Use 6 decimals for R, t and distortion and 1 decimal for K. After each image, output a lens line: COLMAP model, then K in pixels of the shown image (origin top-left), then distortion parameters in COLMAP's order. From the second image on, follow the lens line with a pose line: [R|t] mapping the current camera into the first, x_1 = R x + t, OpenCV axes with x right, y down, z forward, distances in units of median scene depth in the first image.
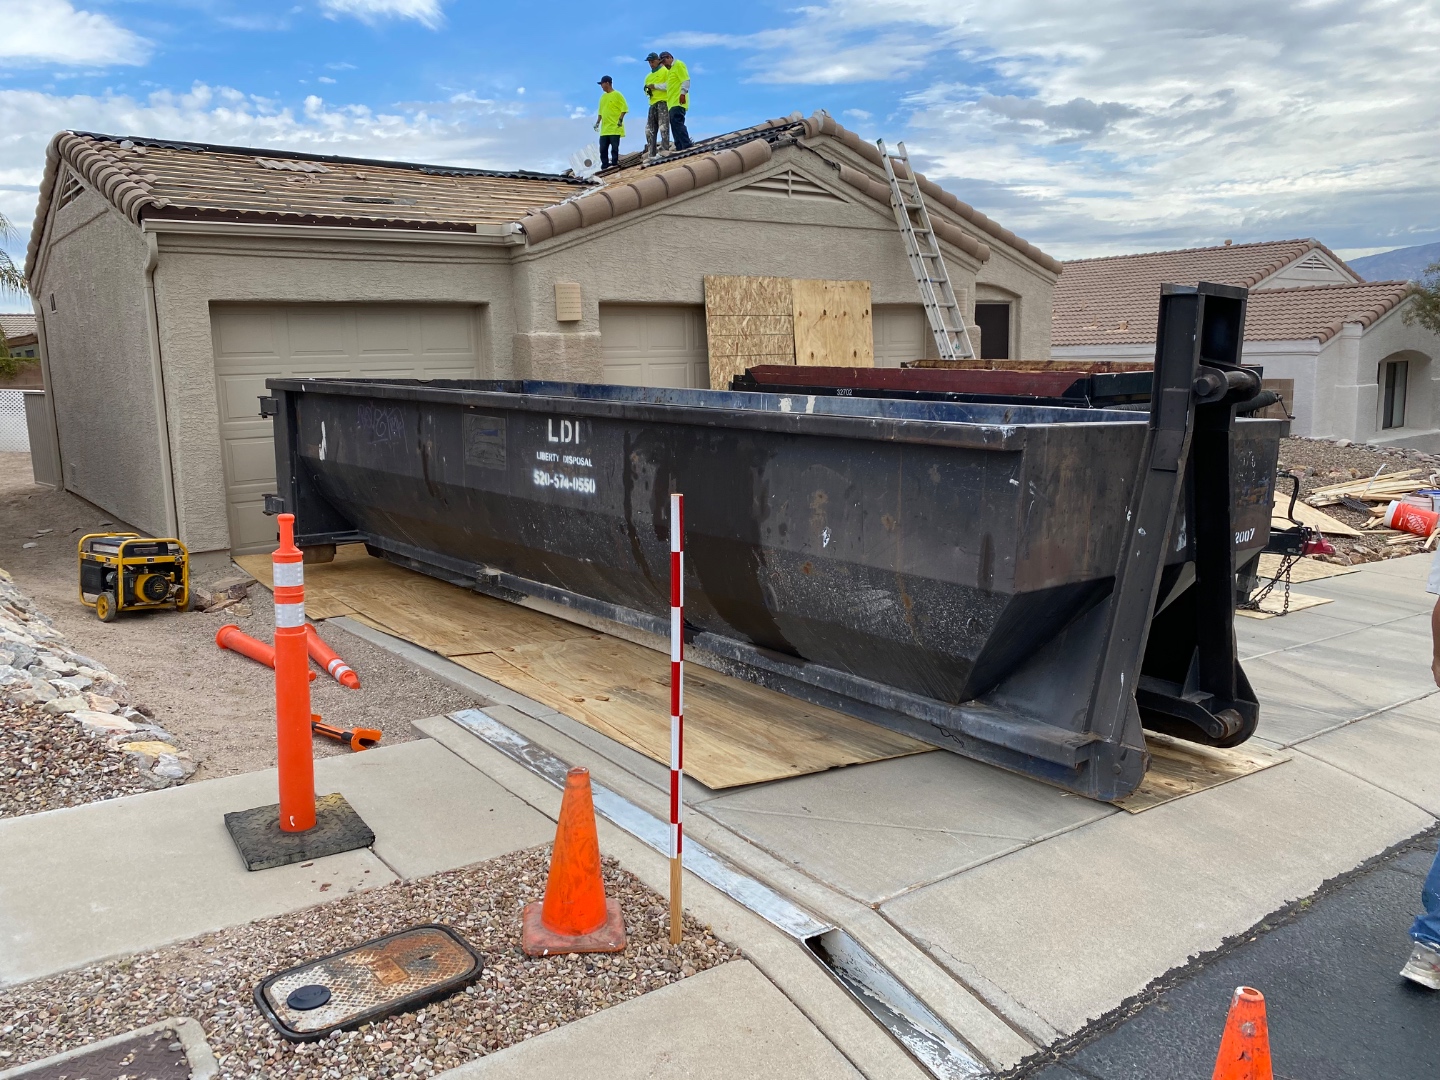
lens RADIAL K [[1043.2, 0, 689.8], [0, 1043.2, 577.7], [0, 0, 1]] dist [0.082568, -0.130260]
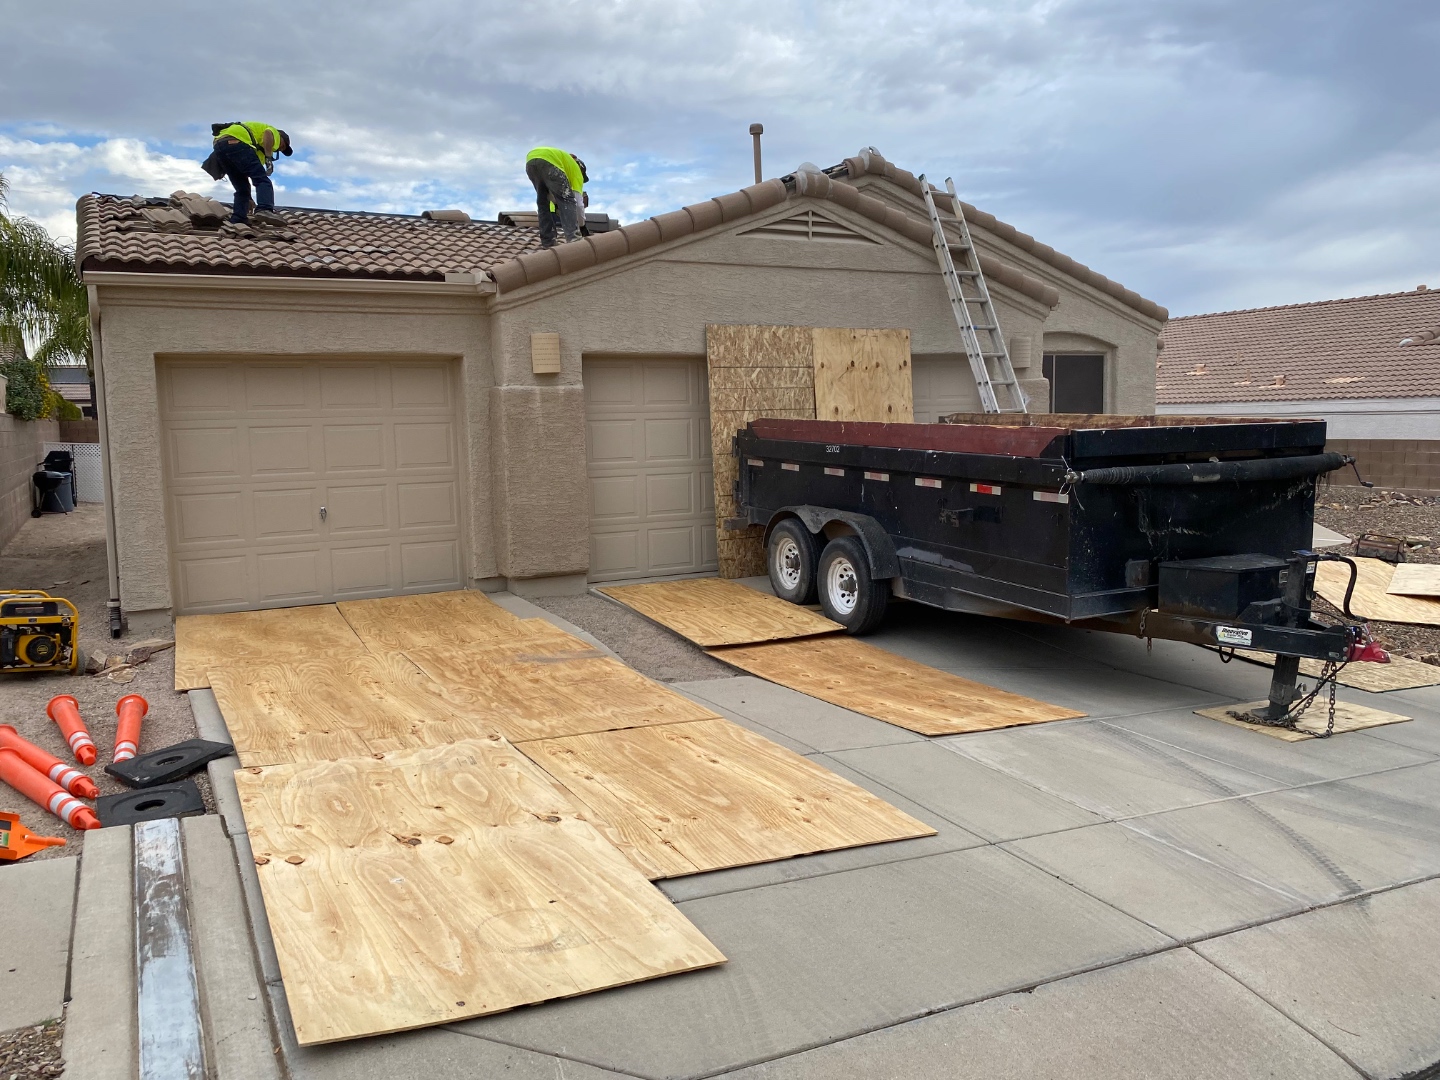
lens RADIAL K [[1043.2, 0, 689.8], [0, 1043.2, 577.7], [0, 0, 1]] dist [0.082568, -0.130260]
pose [[0.986095, 0.025270, -0.164252, 0.154928], [-0.034412, 0.997999, -0.053051, -0.016790], [0.162582, 0.057966, 0.984991, 0.103428]]
